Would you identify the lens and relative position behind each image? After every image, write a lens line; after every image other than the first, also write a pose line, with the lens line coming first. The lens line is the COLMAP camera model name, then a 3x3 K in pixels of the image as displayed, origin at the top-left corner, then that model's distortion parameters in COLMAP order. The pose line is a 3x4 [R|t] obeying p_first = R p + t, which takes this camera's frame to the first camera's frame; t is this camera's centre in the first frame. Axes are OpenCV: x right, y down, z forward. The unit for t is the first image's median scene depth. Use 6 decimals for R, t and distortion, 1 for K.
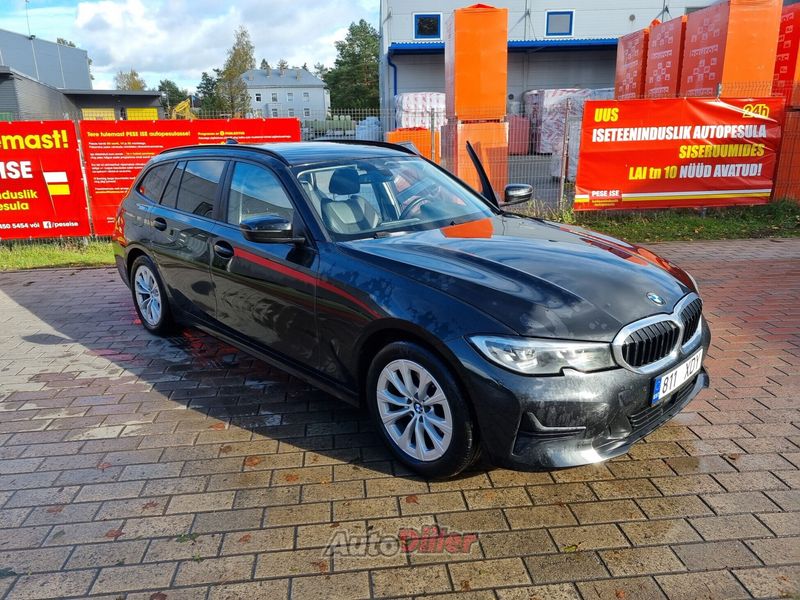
lens RADIAL K [[600.7, 0, 394.2], [0, 600.7, 300.9], [0, 0, 1]] dist [0.044557, -0.016786]
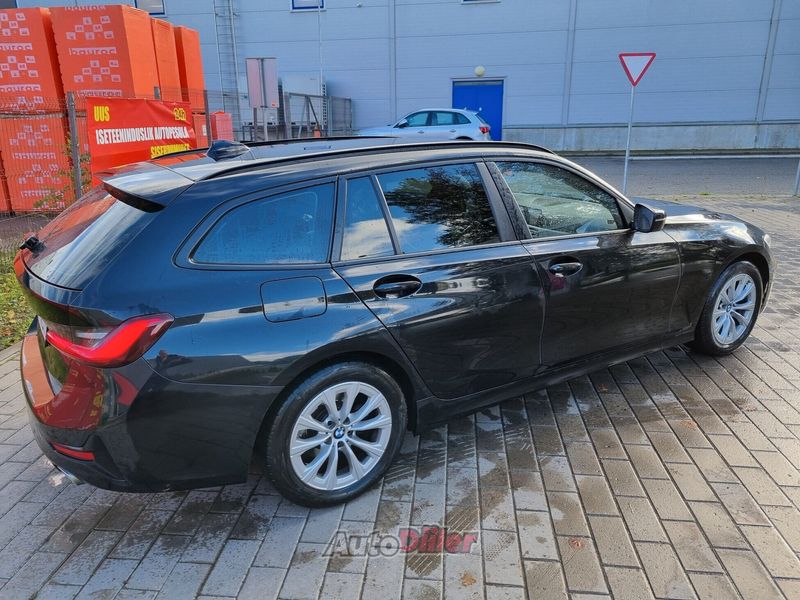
lens RADIAL K [[600.7, 0, 392.7], [0, 600.7, 294.5], [0, 0, 1]] dist [0.044557, -0.016786]
pose [[0.200120, -0.265605, 0.943083, -0.460331], [0.286530, 0.936339, 0.202905, -0.116742], [-0.936938, 0.229617, 0.263484, 0.422941]]
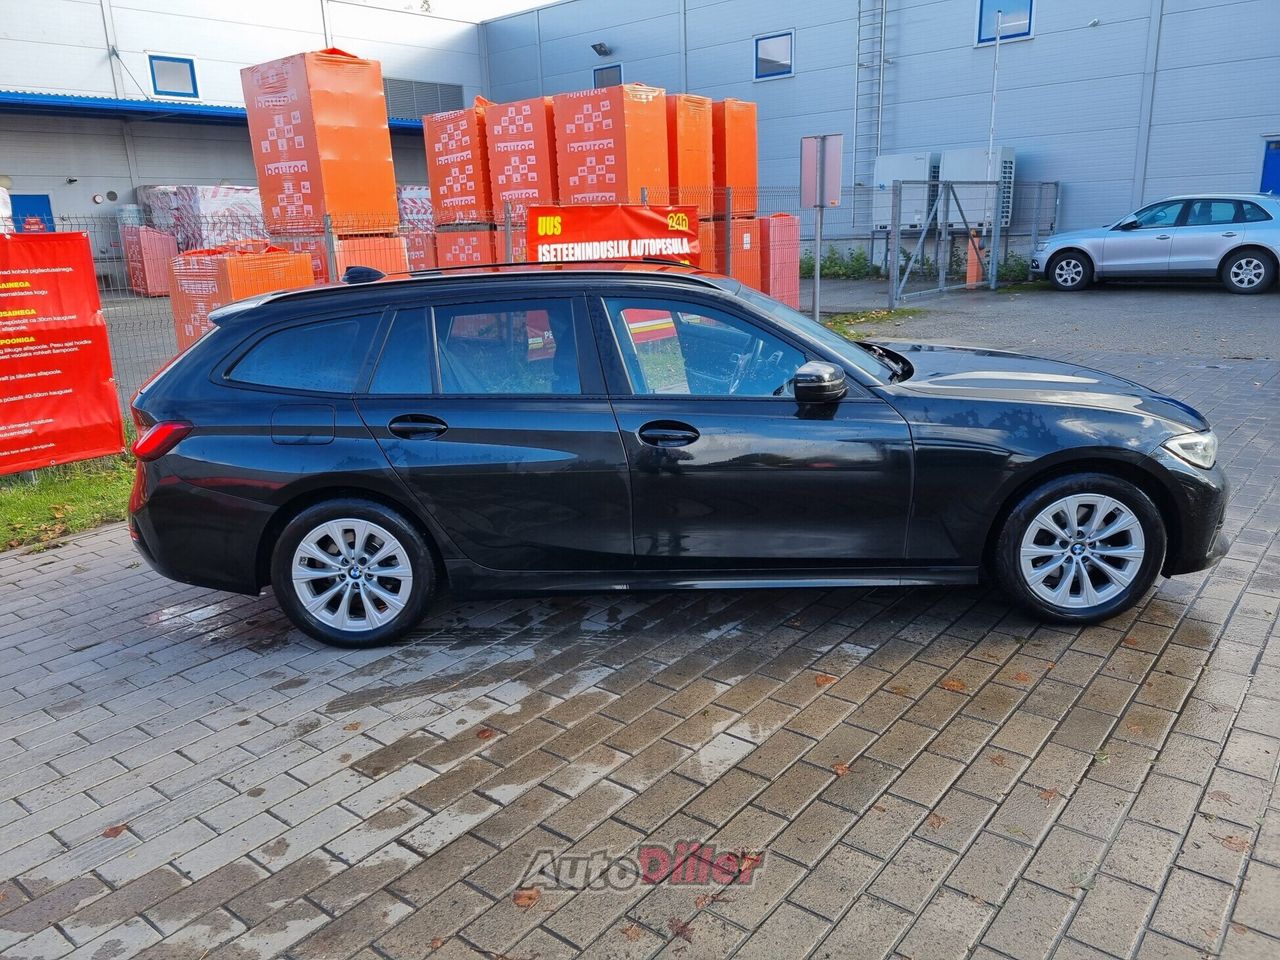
lens RADIAL K [[961.1, 0, 644.0], [0, 961.1, 481.3], [0, 0, 1]] dist [0.044557, -0.016786]
pose [[0.696802, -0.189620, 0.691745, -0.417777], [0.219799, 0.974474, 0.045716, -0.036767], [-0.682756, 0.120189, 0.720693, 0.127456]]
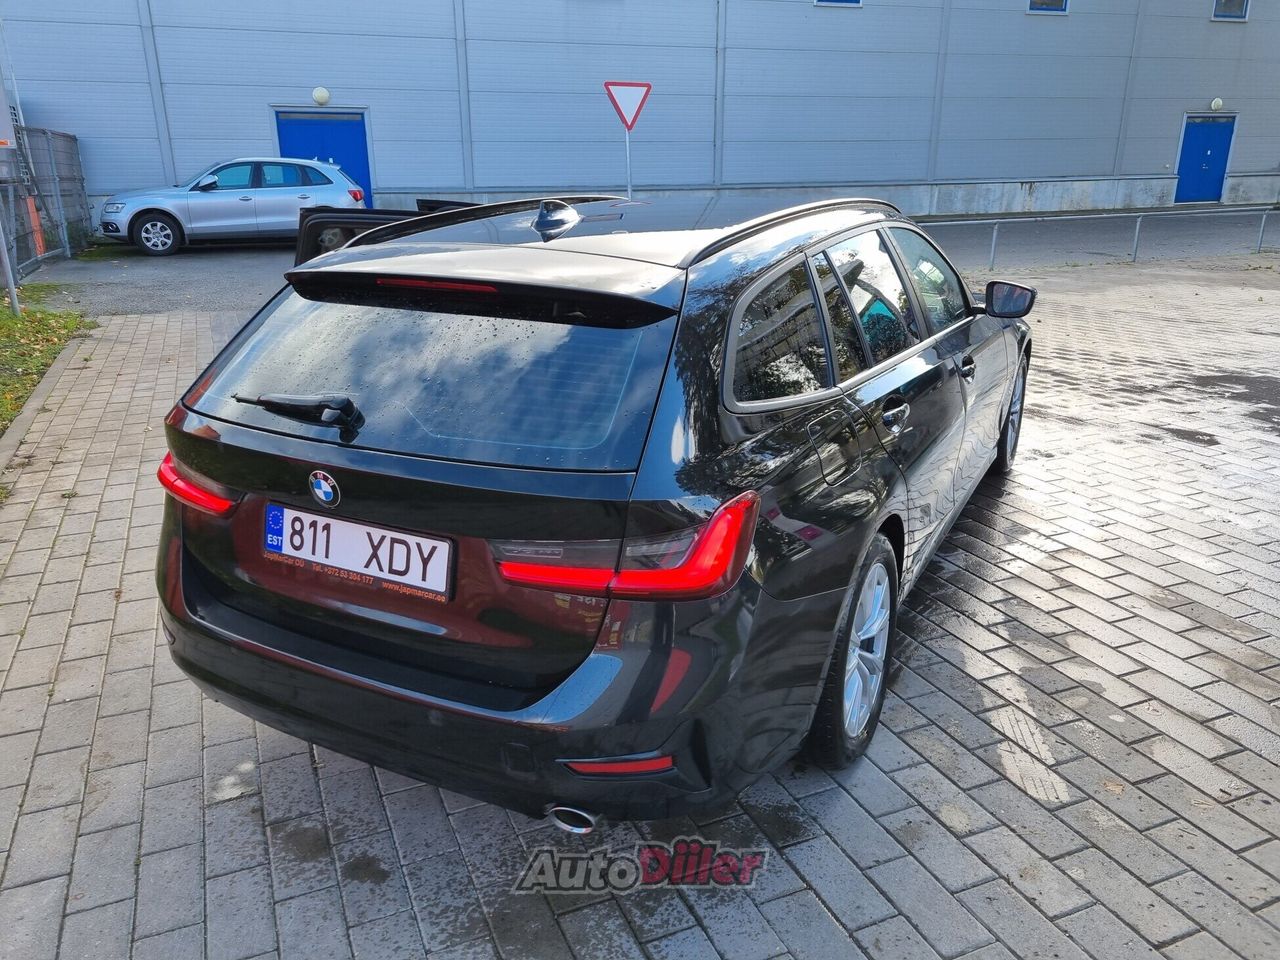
lens RADIAL K [[961.1, 0, 631.3], [0, 961.1, 478.0], [0, 0, 1]] dist [0.044557, -0.016786]
pose [[-0.304821, -0.273051, 0.912429, -0.451554], [0.281155, 0.889529, 0.360125, -0.178567], [-0.909965, 0.366308, -0.194377, 0.637679]]
